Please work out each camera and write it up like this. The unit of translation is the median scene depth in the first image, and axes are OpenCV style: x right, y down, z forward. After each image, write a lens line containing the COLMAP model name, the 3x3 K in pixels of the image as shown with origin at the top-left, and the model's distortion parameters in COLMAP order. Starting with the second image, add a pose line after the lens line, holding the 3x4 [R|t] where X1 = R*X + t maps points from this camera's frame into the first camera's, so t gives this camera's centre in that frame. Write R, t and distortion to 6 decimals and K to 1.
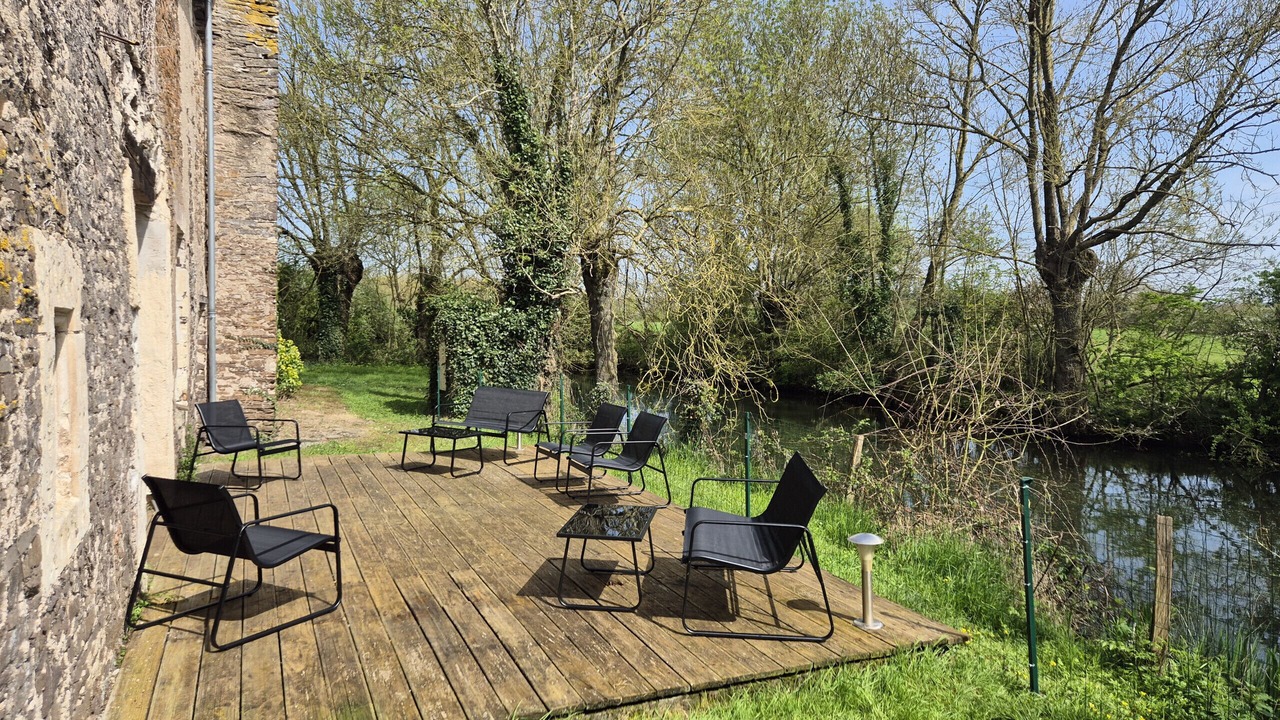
lens RADIAL K [[880.9, 0, 636.8], [0, 880.9, 328.3], [0, 0, 1]] dist [0.035923, -0.003392]
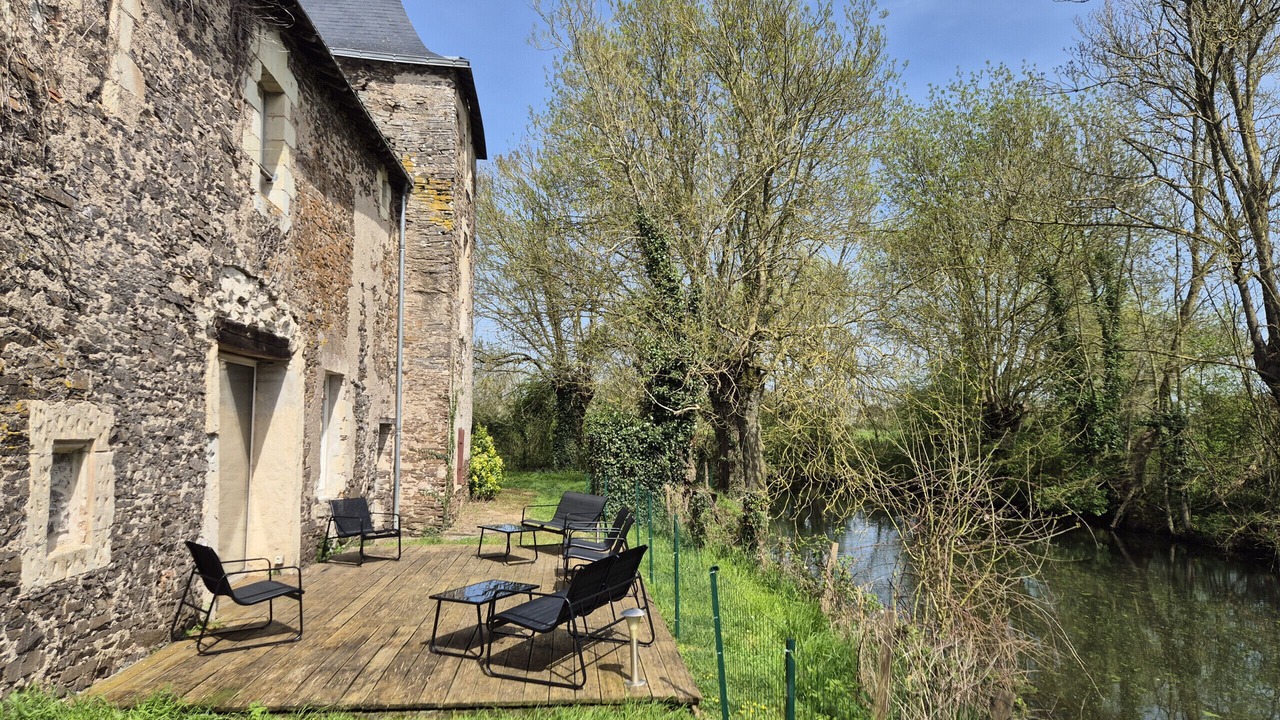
lens RADIAL K [[880.9, 0, 636.8], [0, 880.9, 328.3], [0, 0, 1]] dist [0.035923, -0.003392]
pose [[0.936310, -0.048479, -0.347813, 0.293678], [0.005318, 0.992269, -0.123989, -0.003962], [0.351135, 0.114242, 0.929329, -0.091662]]
